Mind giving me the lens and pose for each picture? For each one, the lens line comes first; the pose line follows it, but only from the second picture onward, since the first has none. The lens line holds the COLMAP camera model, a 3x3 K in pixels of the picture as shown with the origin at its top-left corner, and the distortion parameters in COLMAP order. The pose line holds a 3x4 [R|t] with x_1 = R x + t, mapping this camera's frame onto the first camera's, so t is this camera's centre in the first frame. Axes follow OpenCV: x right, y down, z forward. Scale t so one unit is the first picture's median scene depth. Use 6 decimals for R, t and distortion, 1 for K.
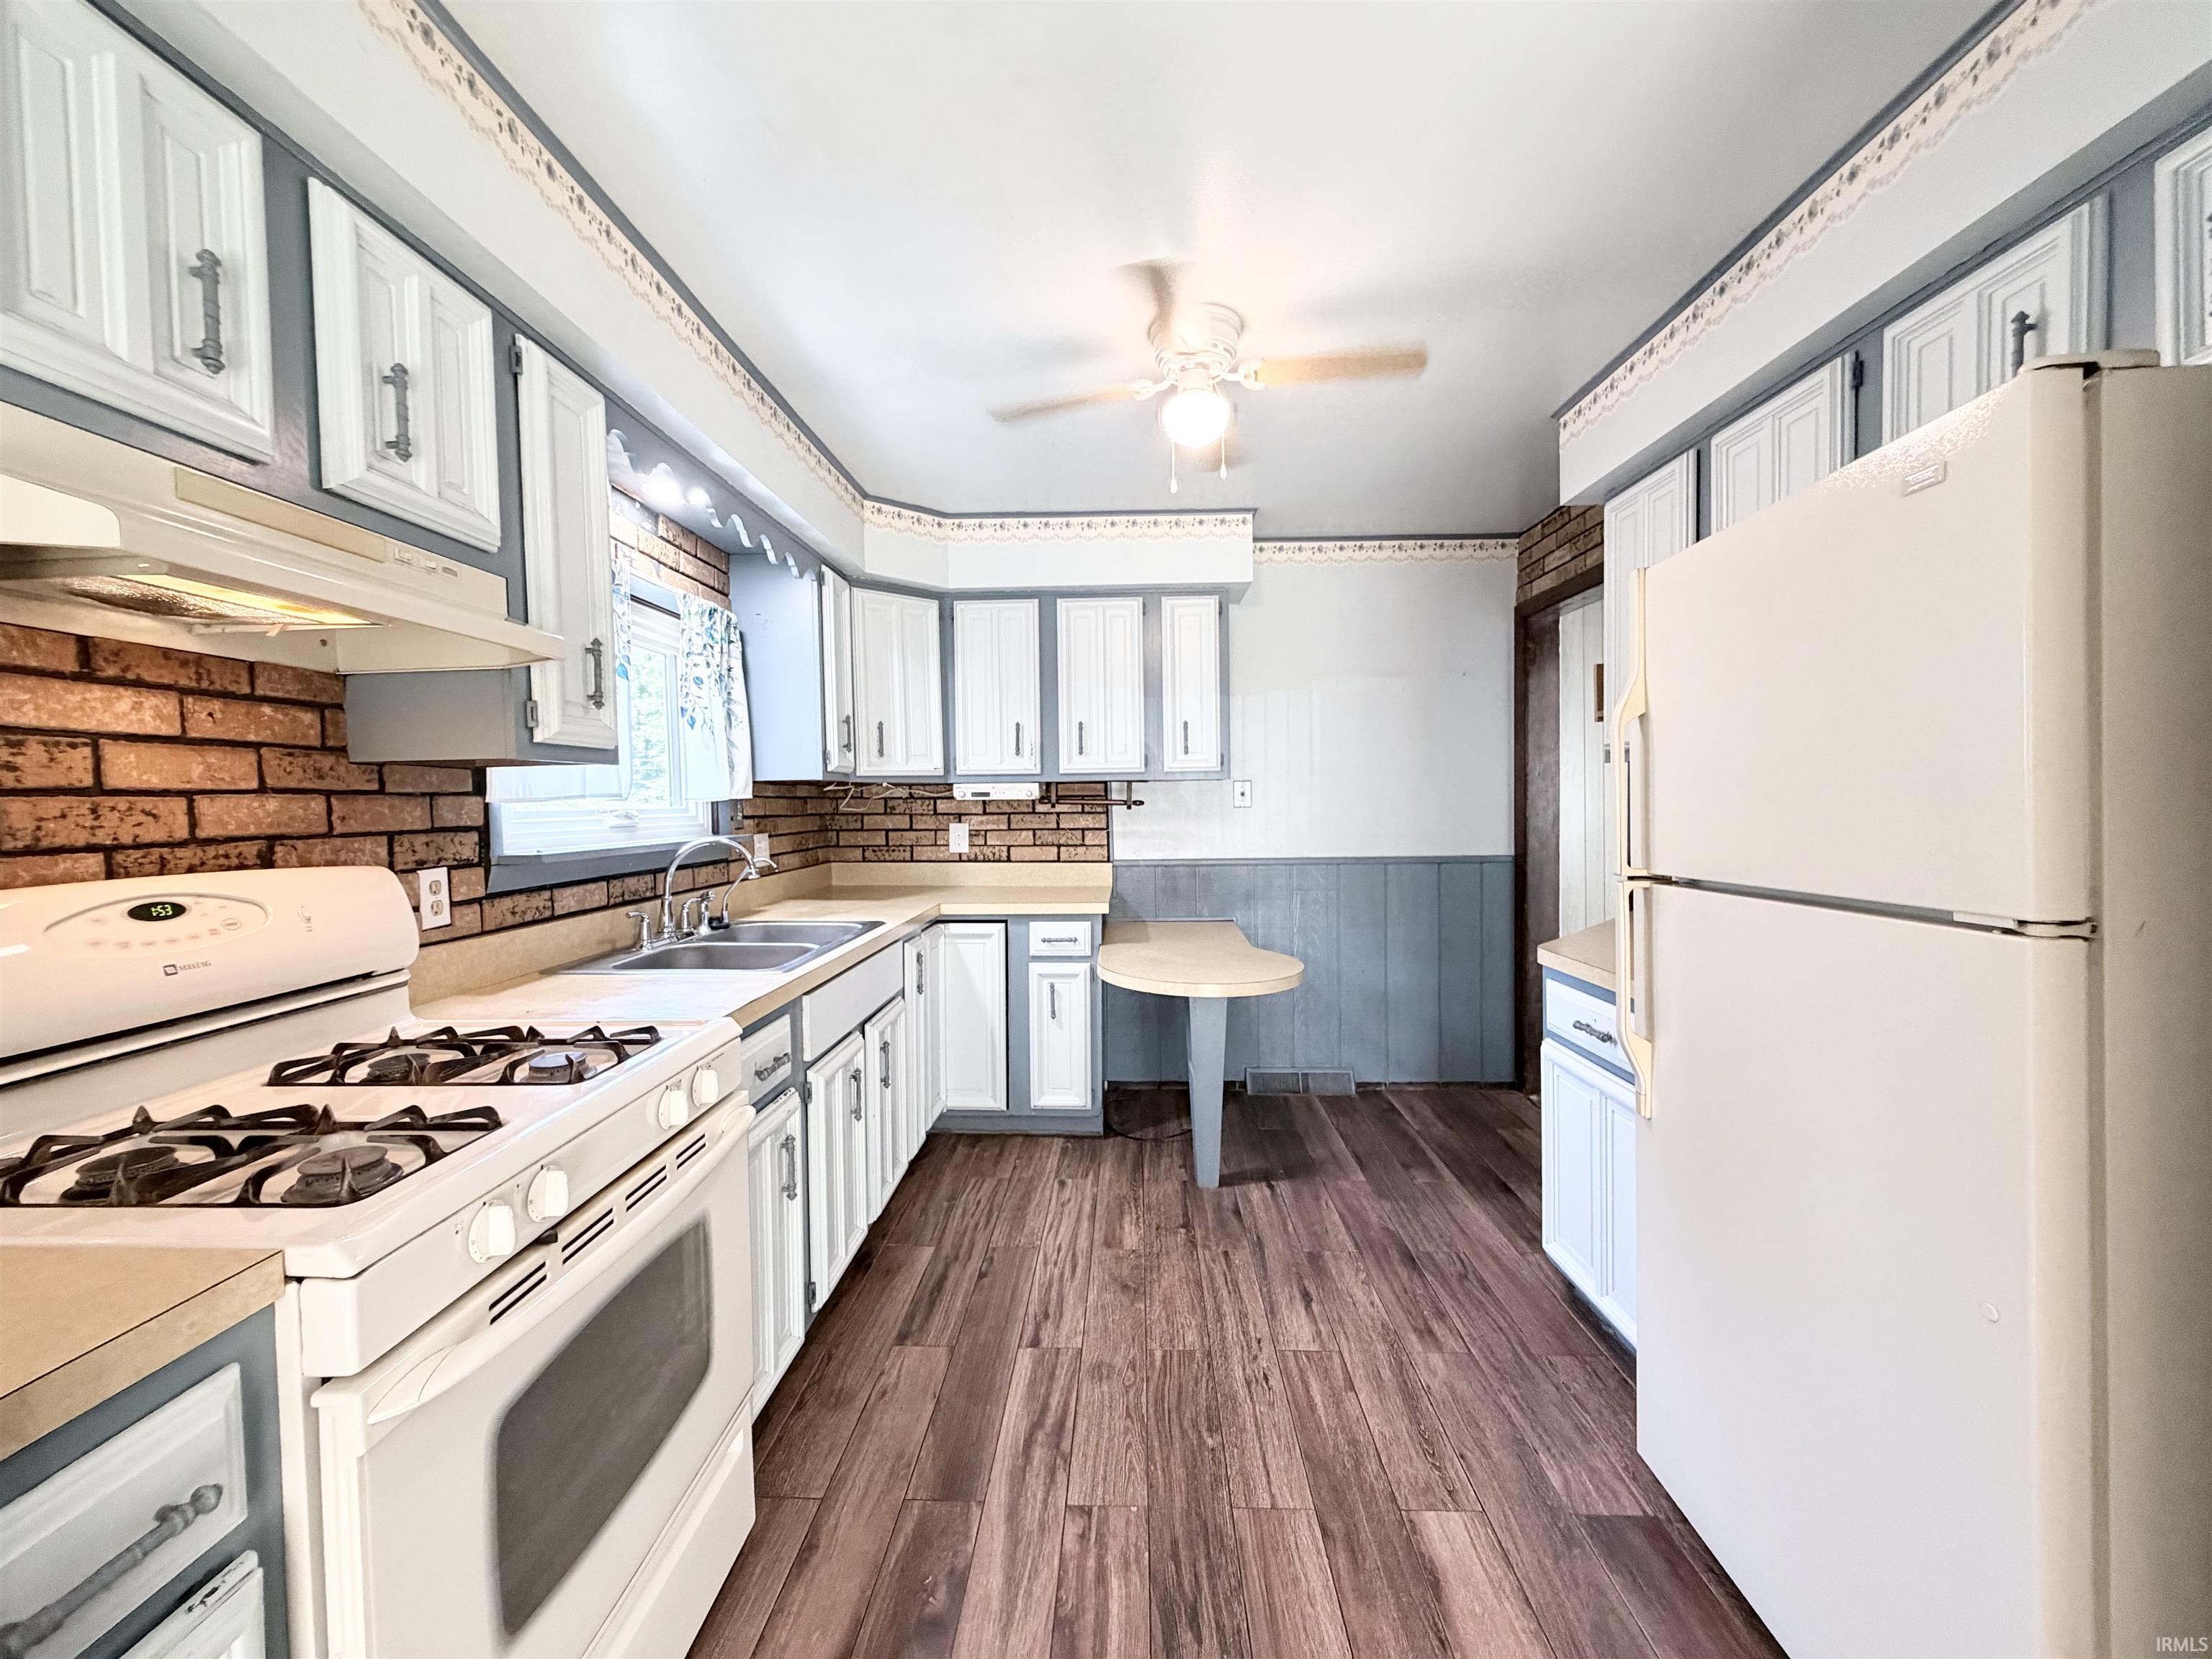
lens RADIAL K [[882.9, 0, 1103.4], [0, 882.9, 825.6], [0, 0, 1]] dist [-0.000144, 0.000419]
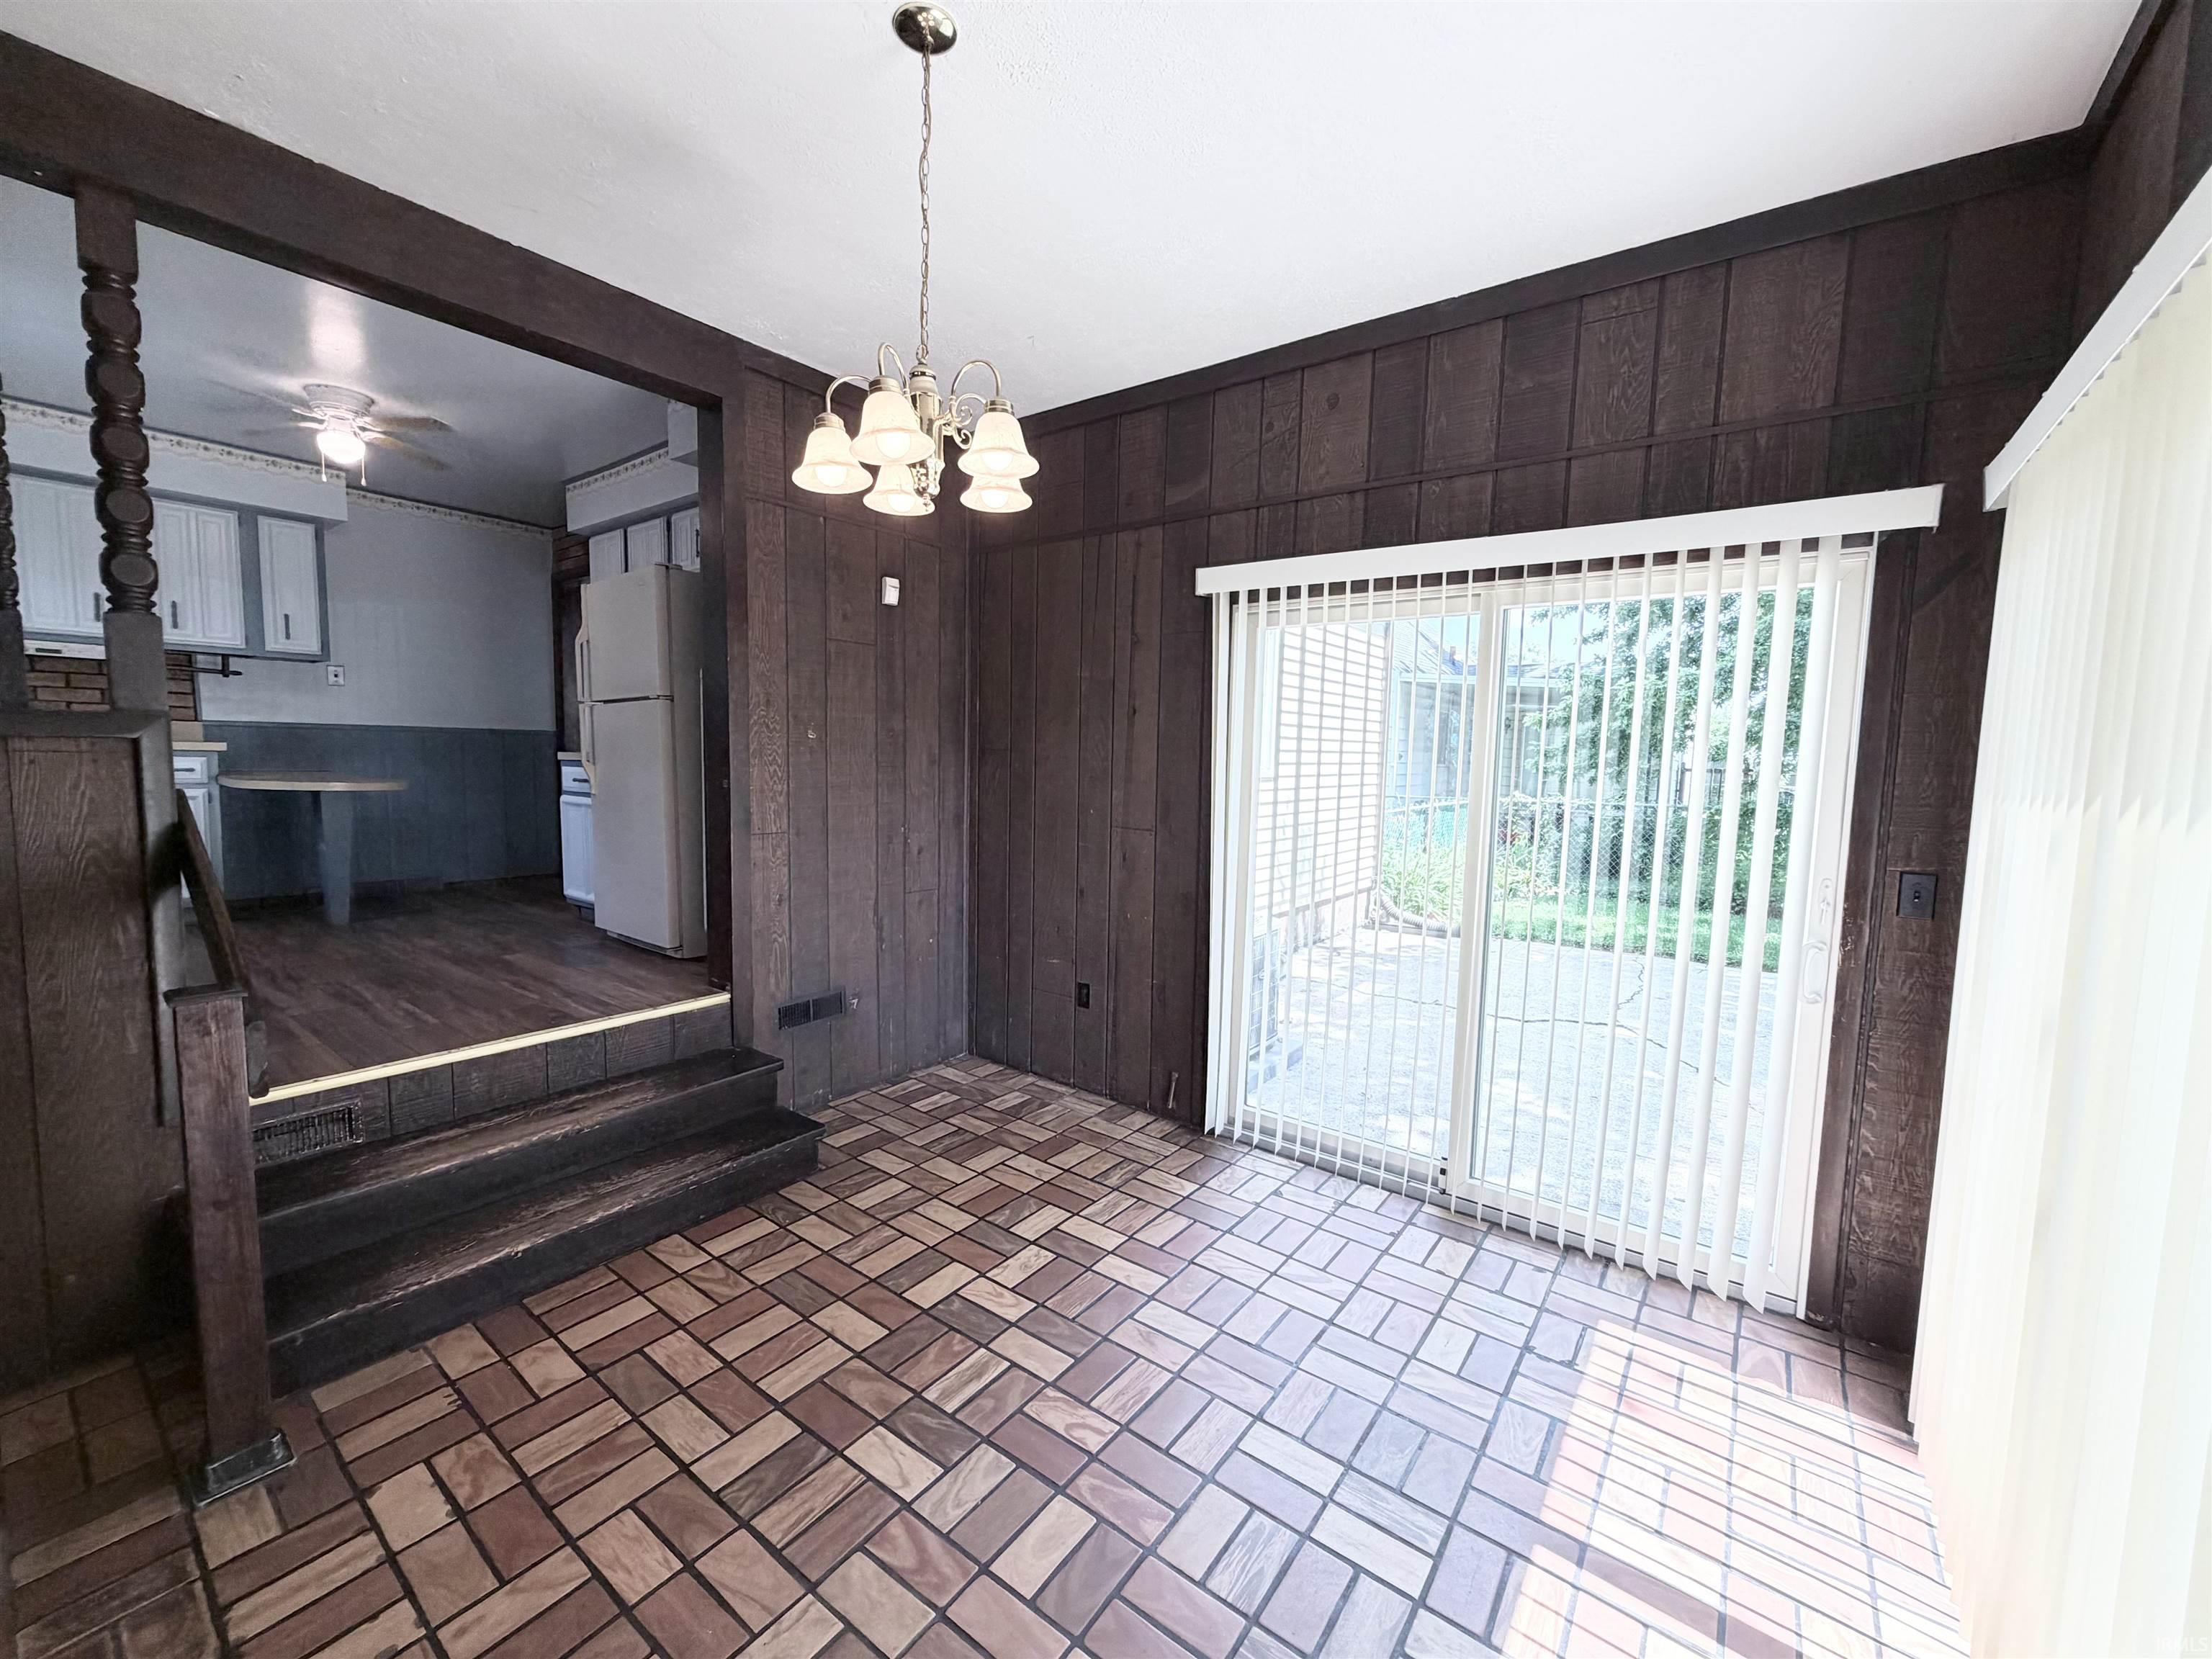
lens RADIAL K [[882.9, 0, 1100.7], [0, 882.9, 830.1], [0, 0, 1]] dist [-0.000144, 0.000419]
pose [[0.575516, -0.044275, 0.816591, -0.564274], [-0.007318, 0.998215, 0.059280, 0.223340], [-0.817758, -0.040093, 0.574164, -1.472009]]
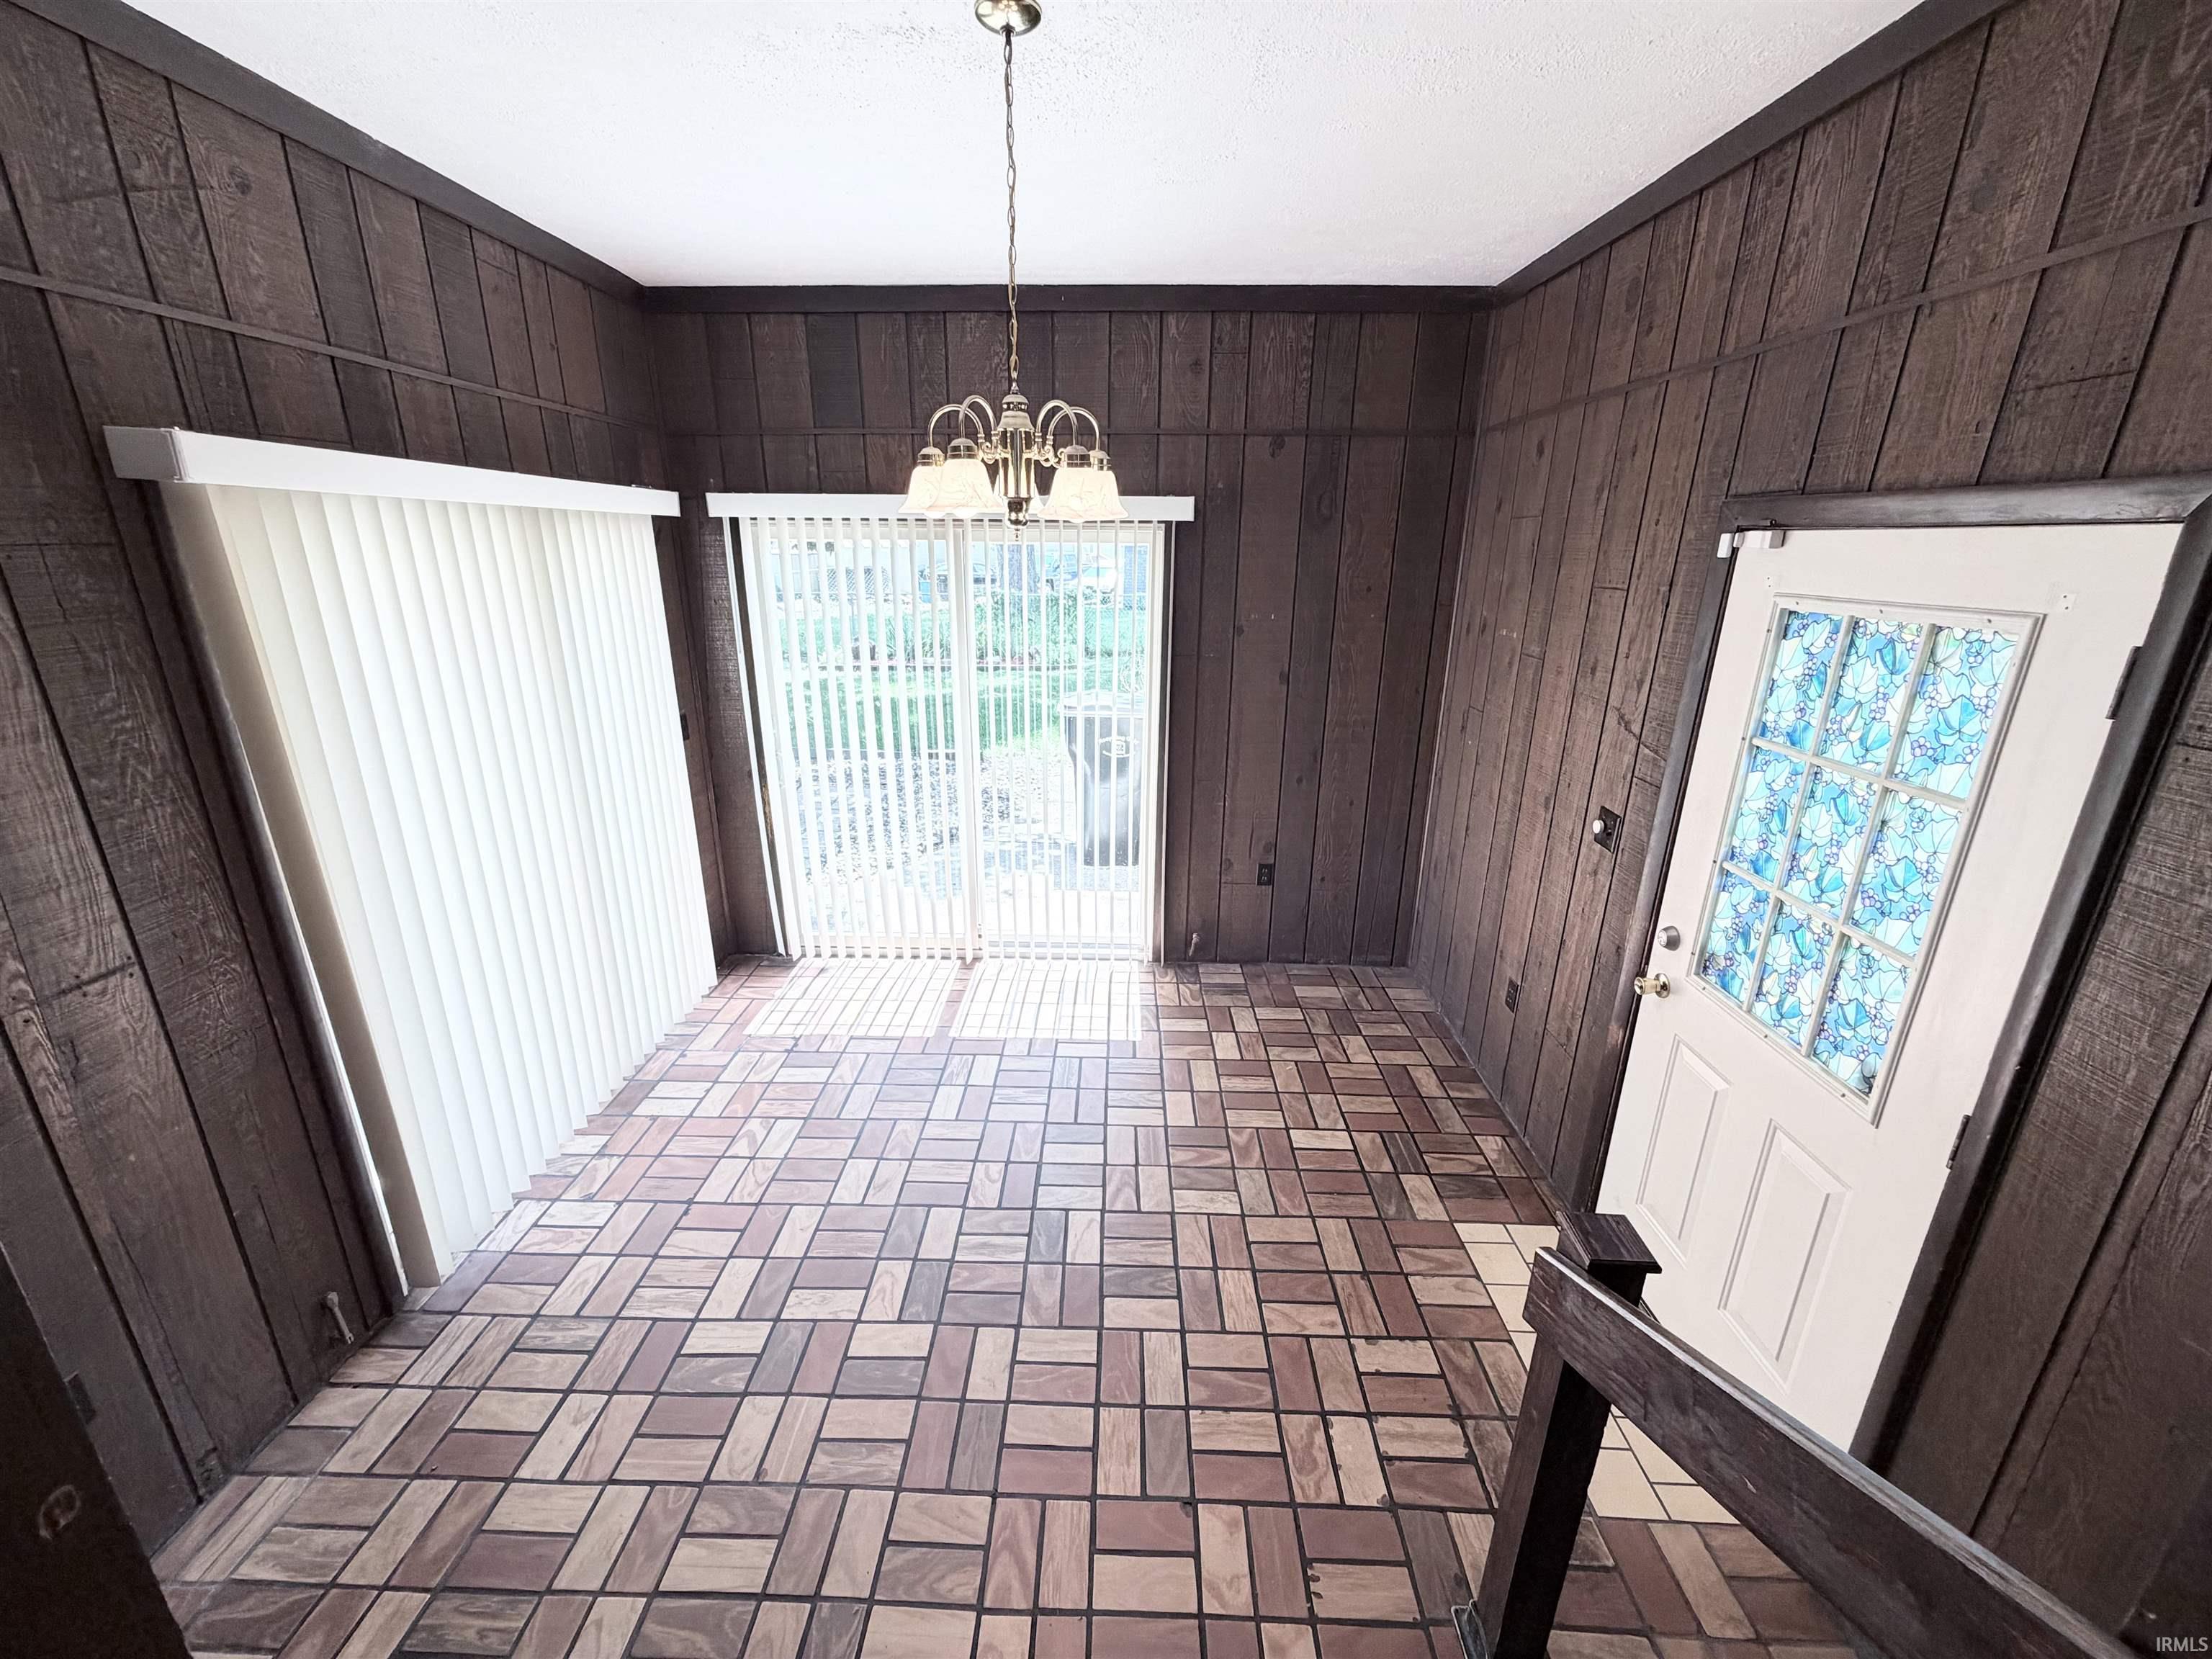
lens RADIAL K [[882.9, 0, 1098.5], [0, 882.9, 833.1], [0, 0, 1]] dist [-0.000144, 0.000419]
pose [[-0.999950, 0.008784, -0.004695, 0.048083], [0.006645, 0.939488, 0.342517, -0.099410], [0.007420, 0.342469, -0.939500, 0.344037]]
